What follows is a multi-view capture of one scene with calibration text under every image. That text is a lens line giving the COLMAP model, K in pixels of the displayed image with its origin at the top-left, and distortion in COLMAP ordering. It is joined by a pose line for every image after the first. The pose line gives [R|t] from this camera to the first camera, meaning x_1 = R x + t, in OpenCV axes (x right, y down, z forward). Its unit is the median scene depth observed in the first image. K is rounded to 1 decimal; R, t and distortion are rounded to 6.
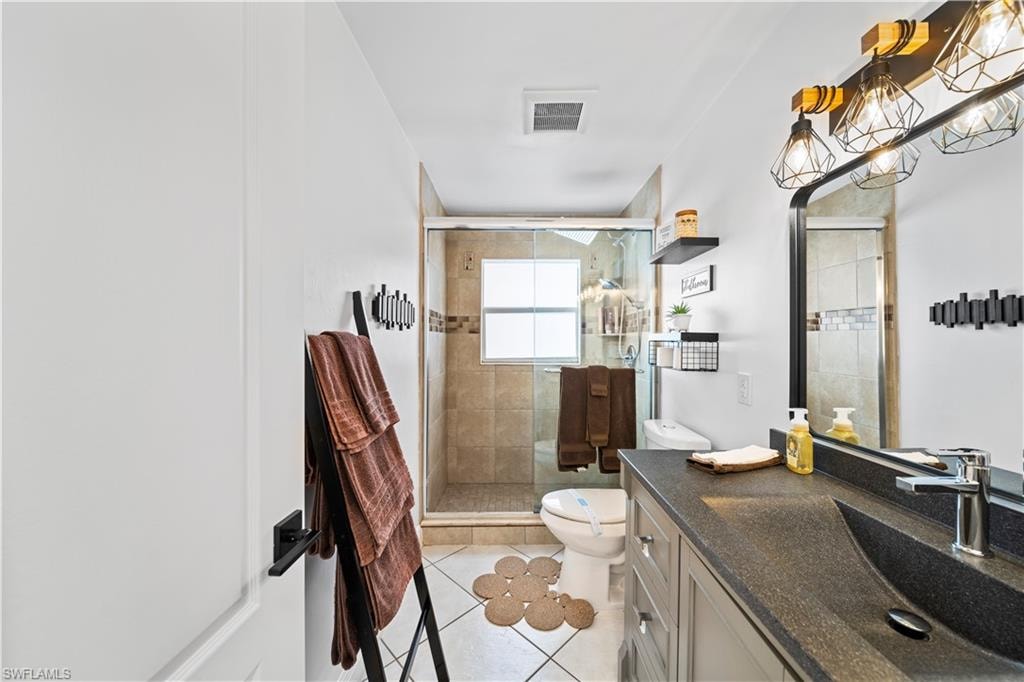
lens RADIAL K [[363.8, 0, 516.6], [0, 363.8, 342.6], [0, 0, 1]] dist [-0.000992, -0.000165]
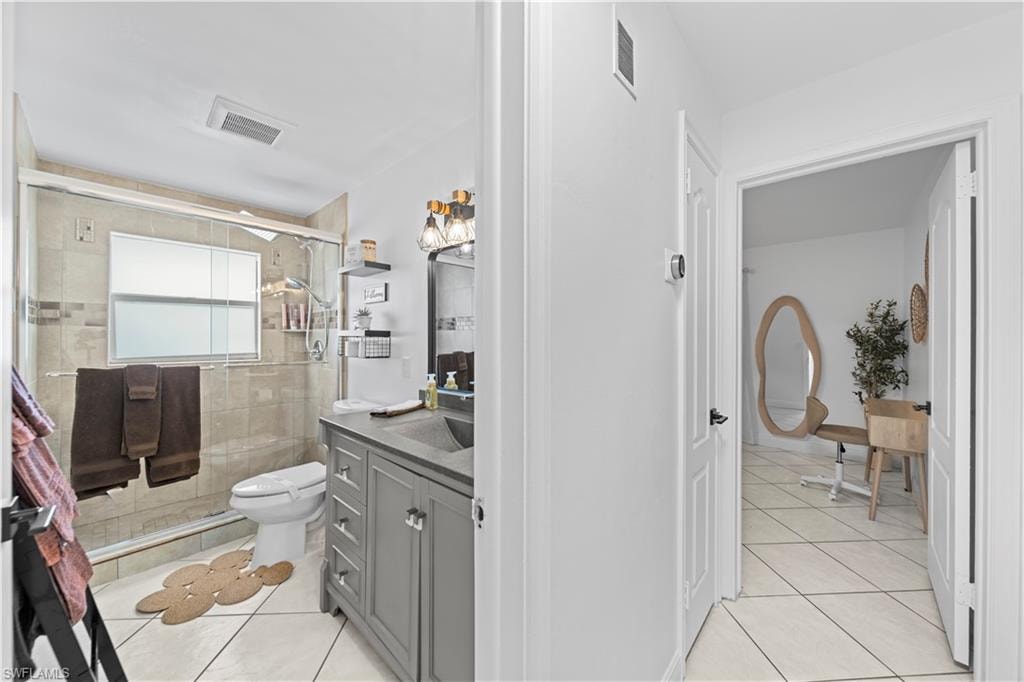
lens RADIAL K [[360.9, 0, 517.5], [0, 360.9, 338.1], [0, 0, 1]] dist [-0.000134, -0.000164]
pose [[0.667845, -0.000768, 0.744300, -0.141881], [0.001450, 0.999999, -0.000269, 0.002434], [-0.744299, 0.001259, 0.667846, -0.271151]]
